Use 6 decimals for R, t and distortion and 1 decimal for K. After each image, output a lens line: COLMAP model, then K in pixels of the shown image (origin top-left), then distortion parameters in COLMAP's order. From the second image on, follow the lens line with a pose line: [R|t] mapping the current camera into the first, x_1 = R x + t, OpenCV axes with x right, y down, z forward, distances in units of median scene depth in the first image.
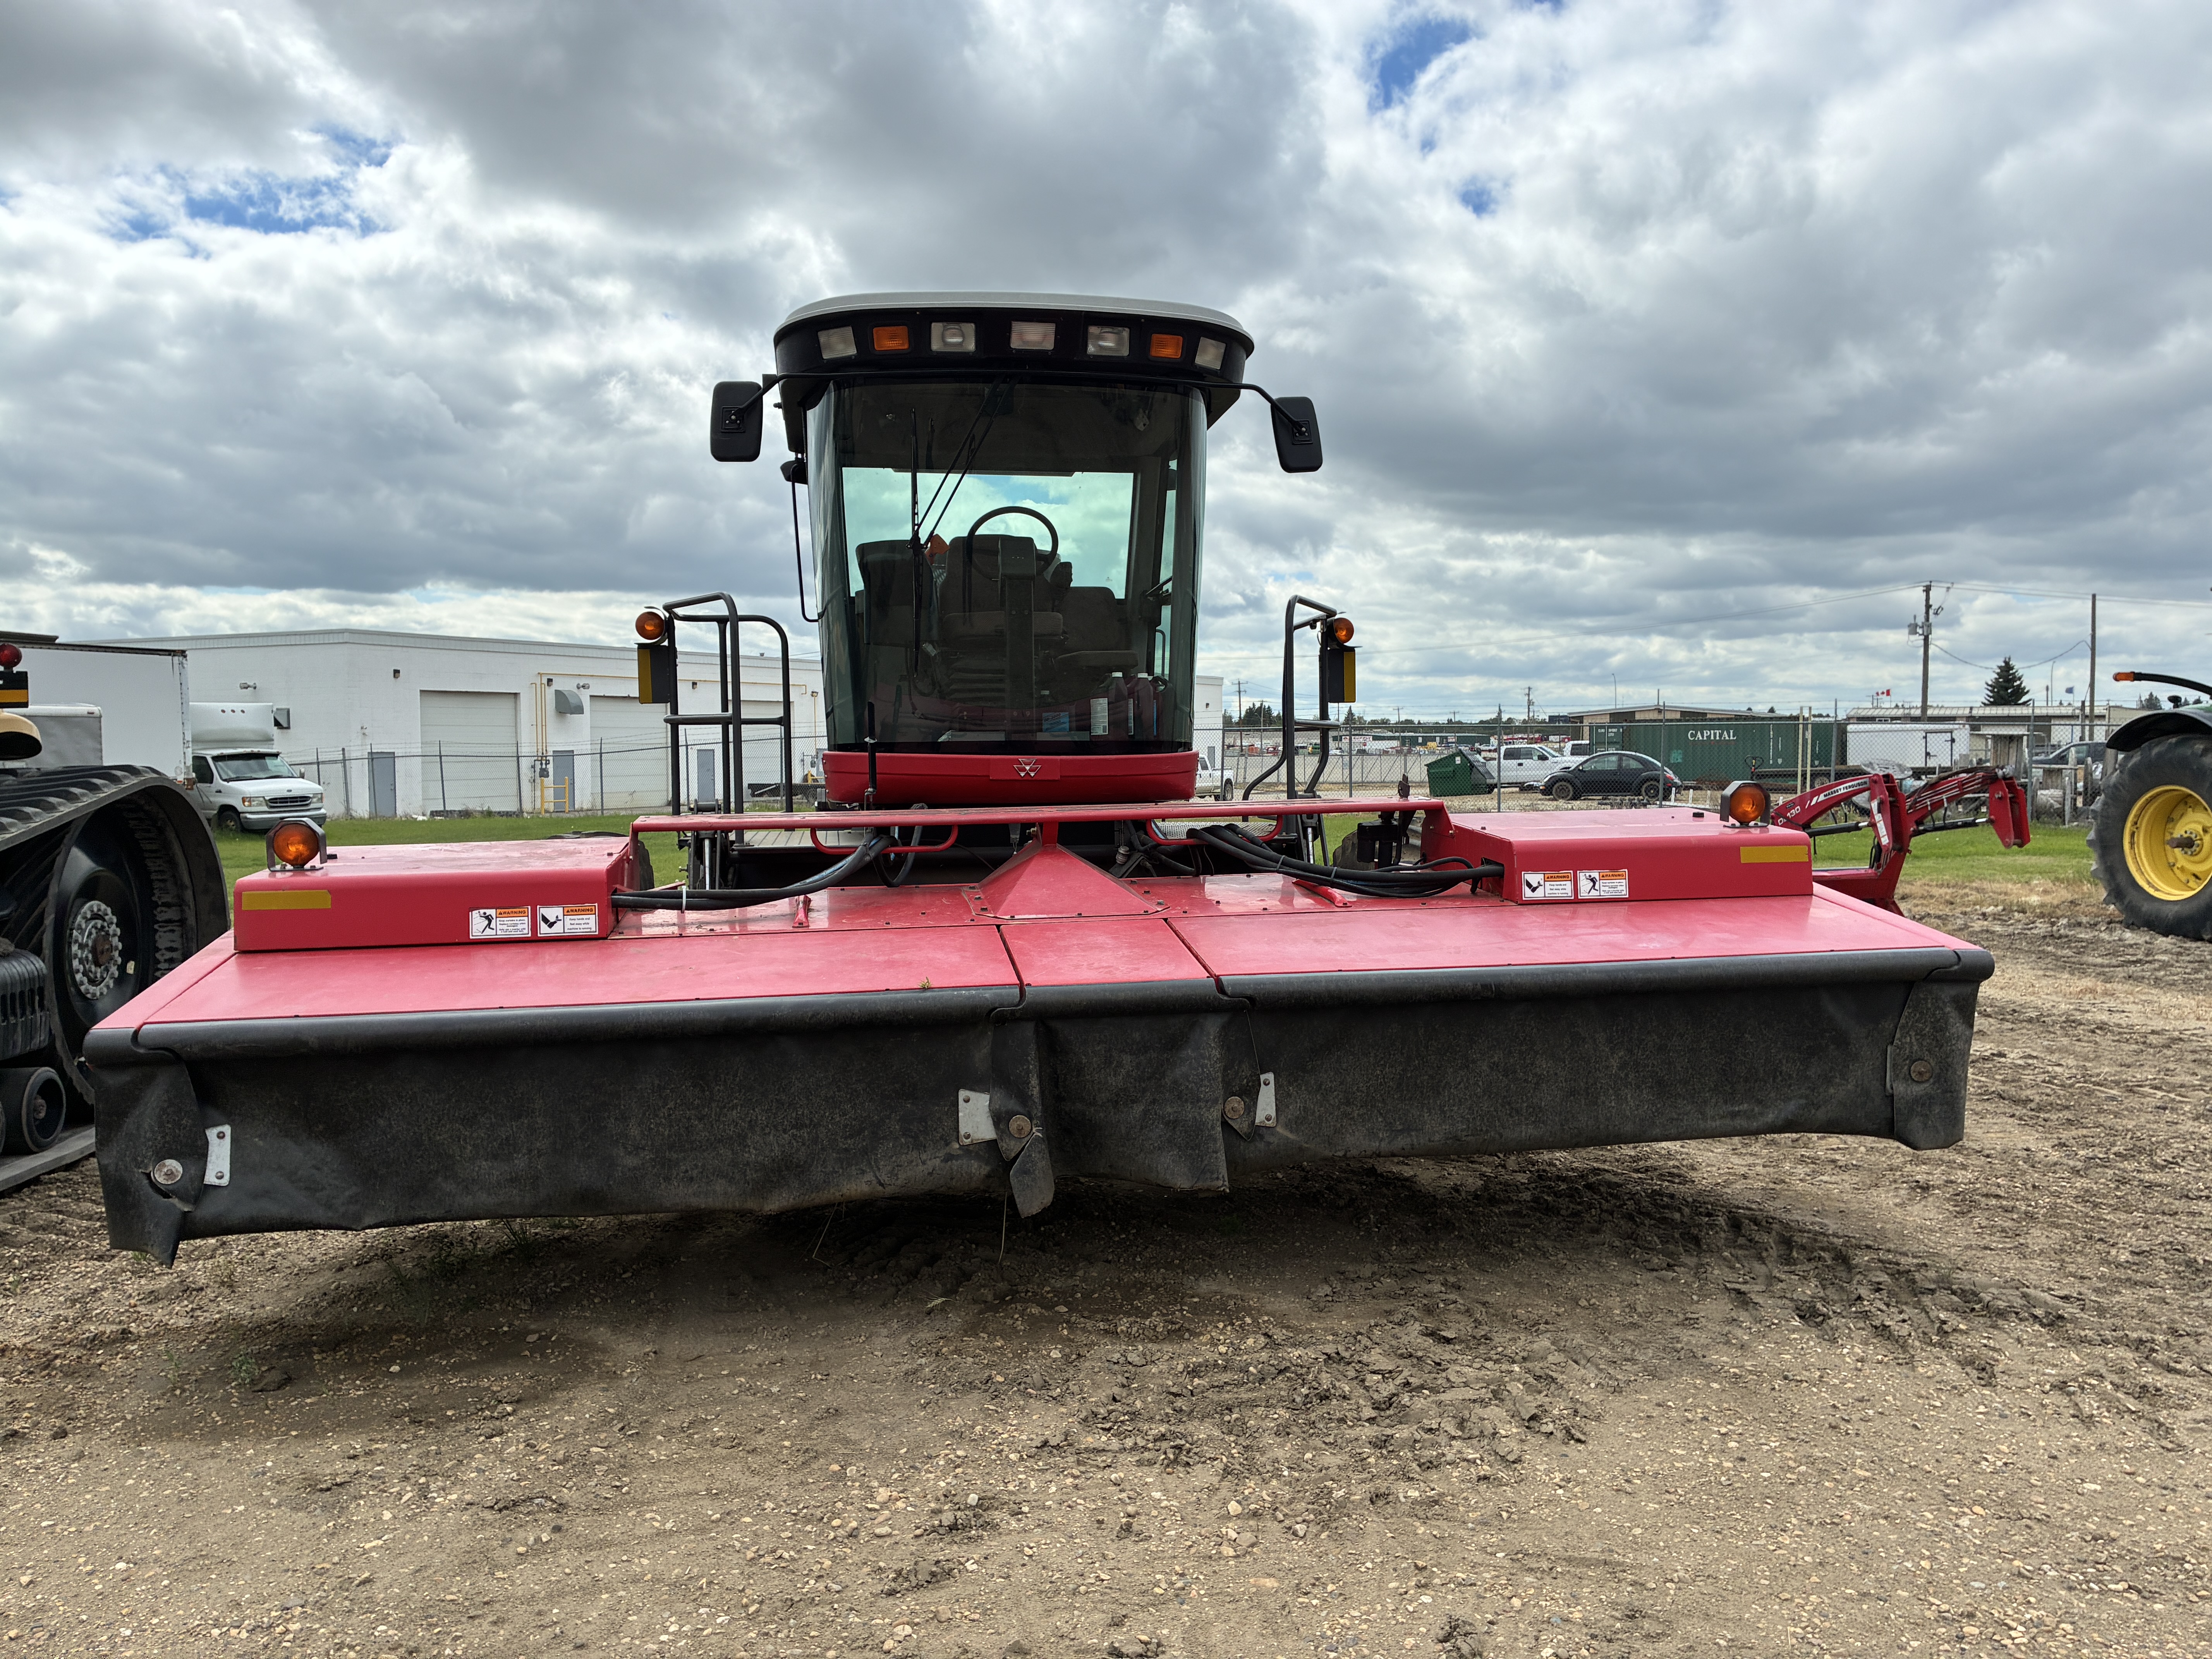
lens RADIAL K [[1849.3, 0, 1112.8], [0, 1849.3, 873.1], [0, 0, 1]] dist [0.047671, -0.057322]
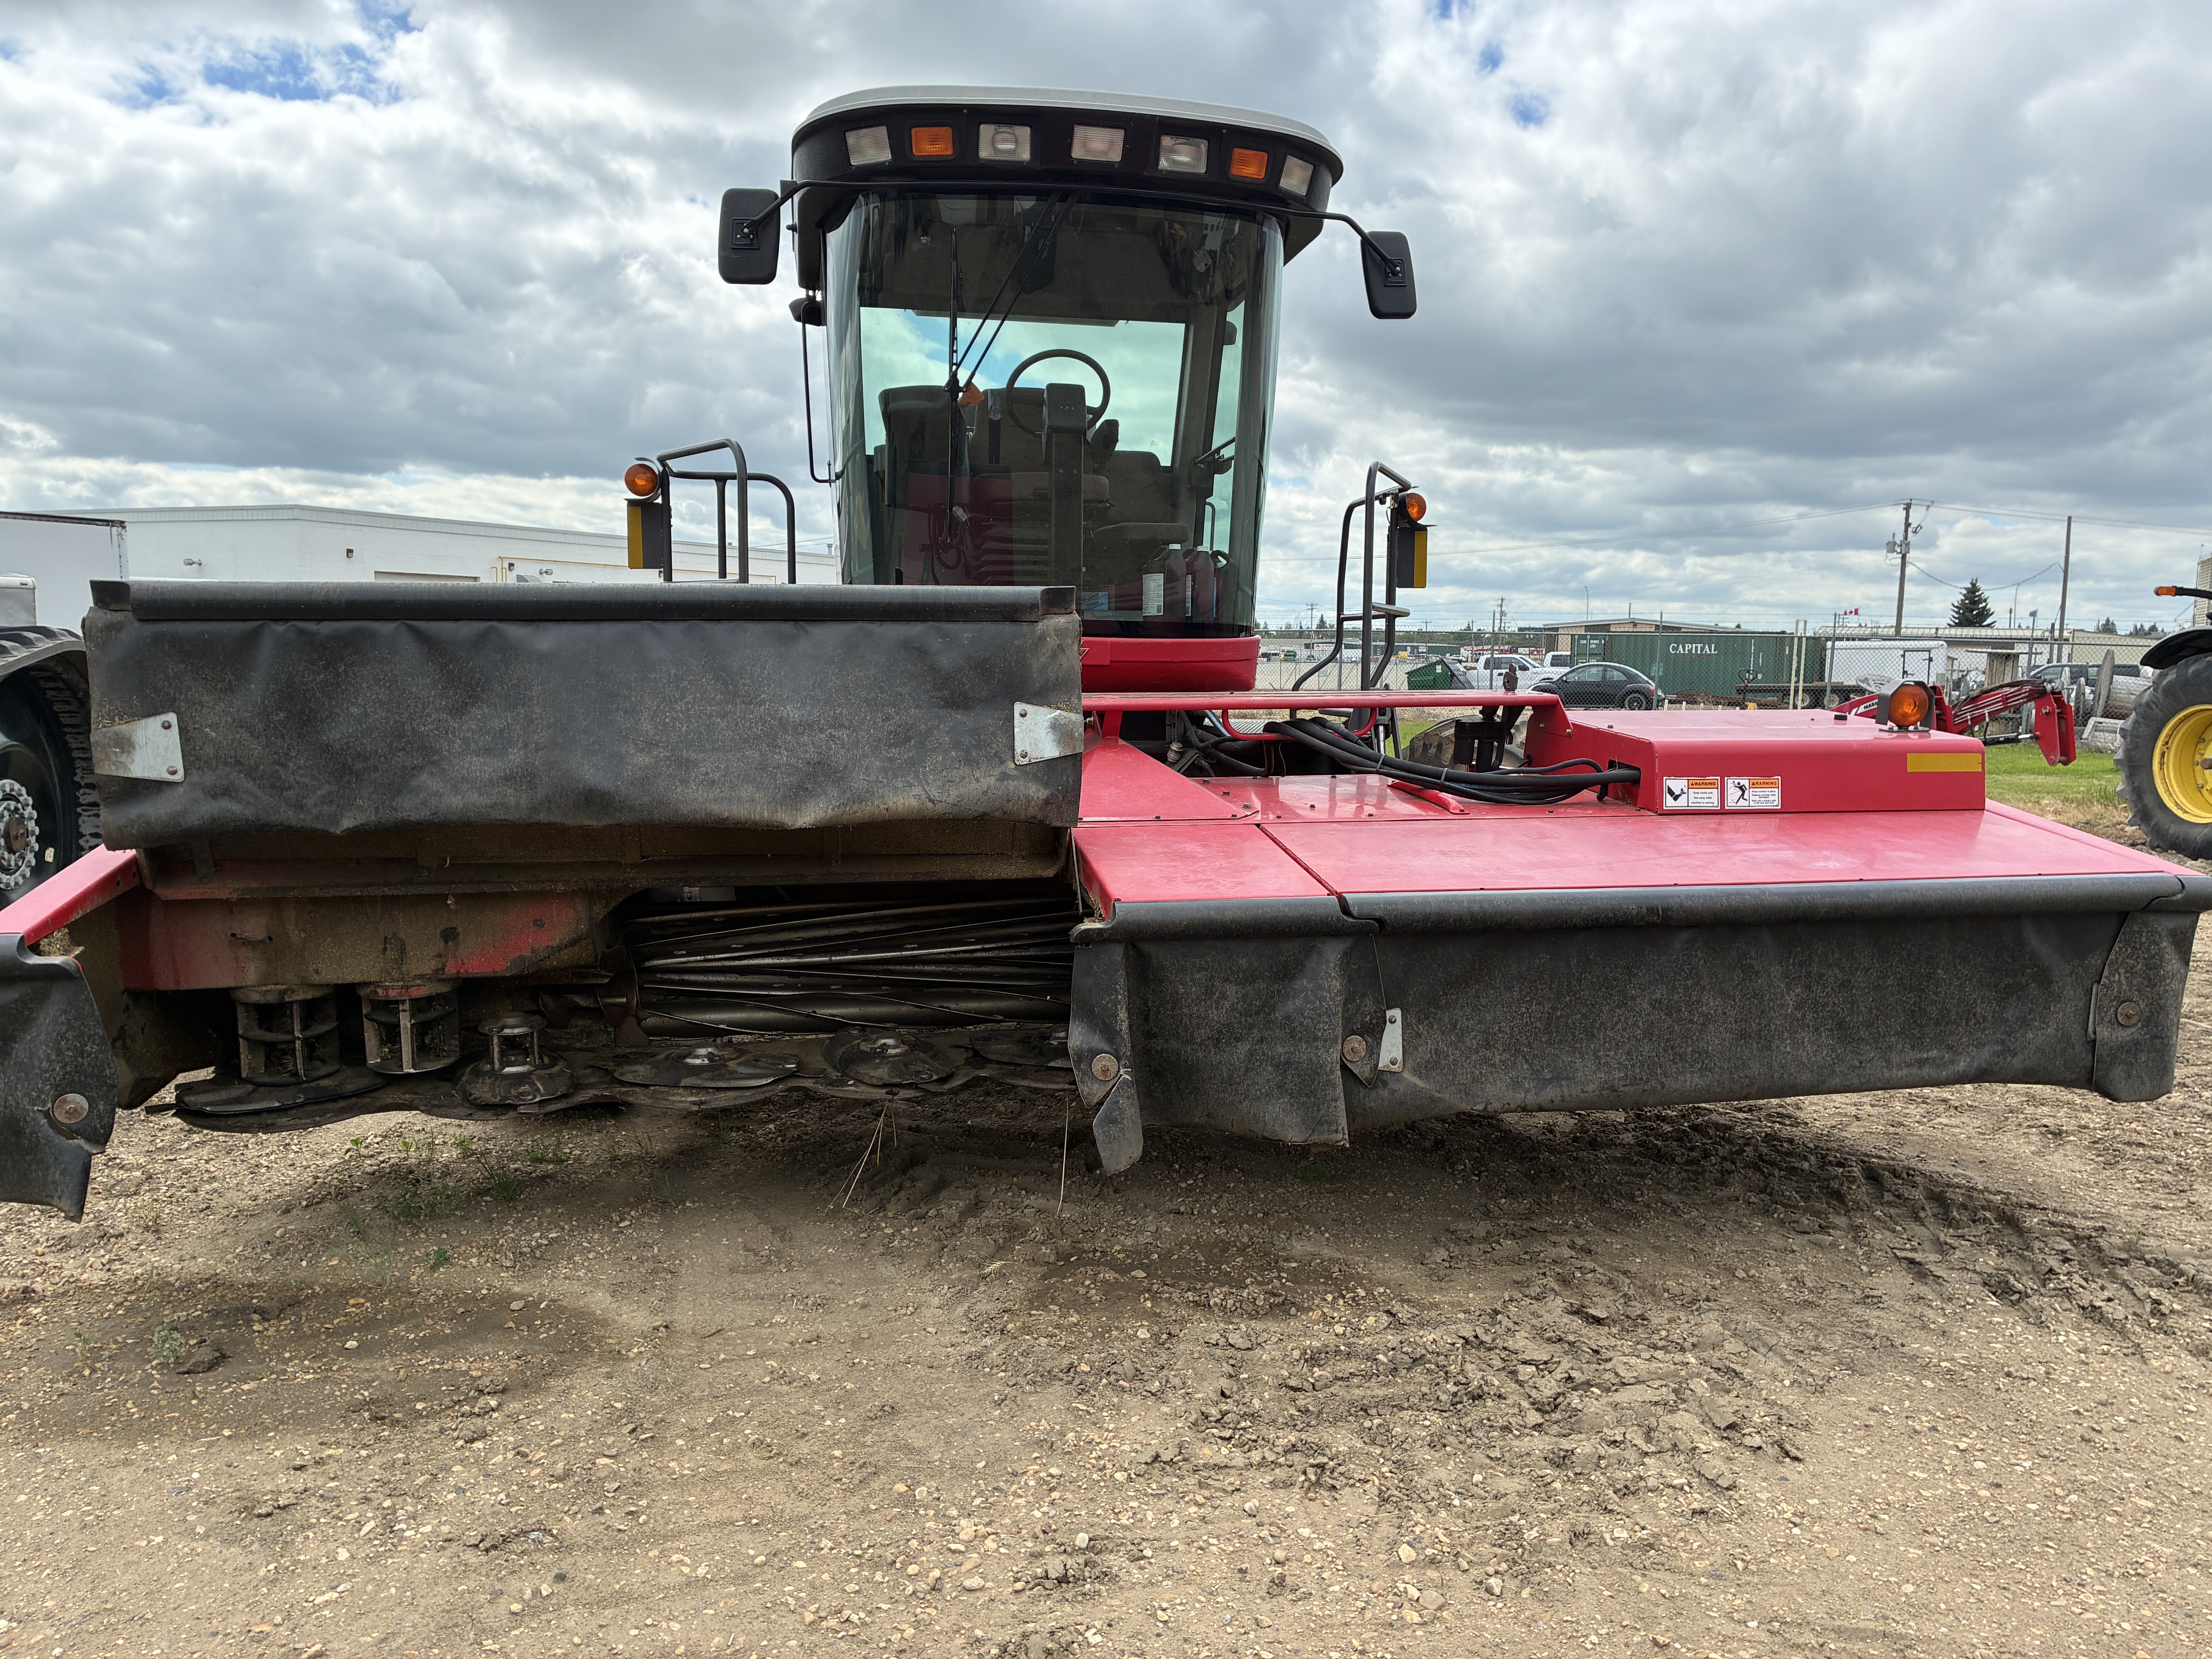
lens RADIAL K [[1726.8, 0, 1112.5], [0, 1726.8, 878.7], [0, 0, 1]] dist [0.058762, -0.087544]
pose [[0.998830, 0.017536, 0.045067, -0.081534], [-0.020096, 0.998173, 0.056979, 0.005994], [-0.043985, -0.057818, 0.997358, 0.212600]]
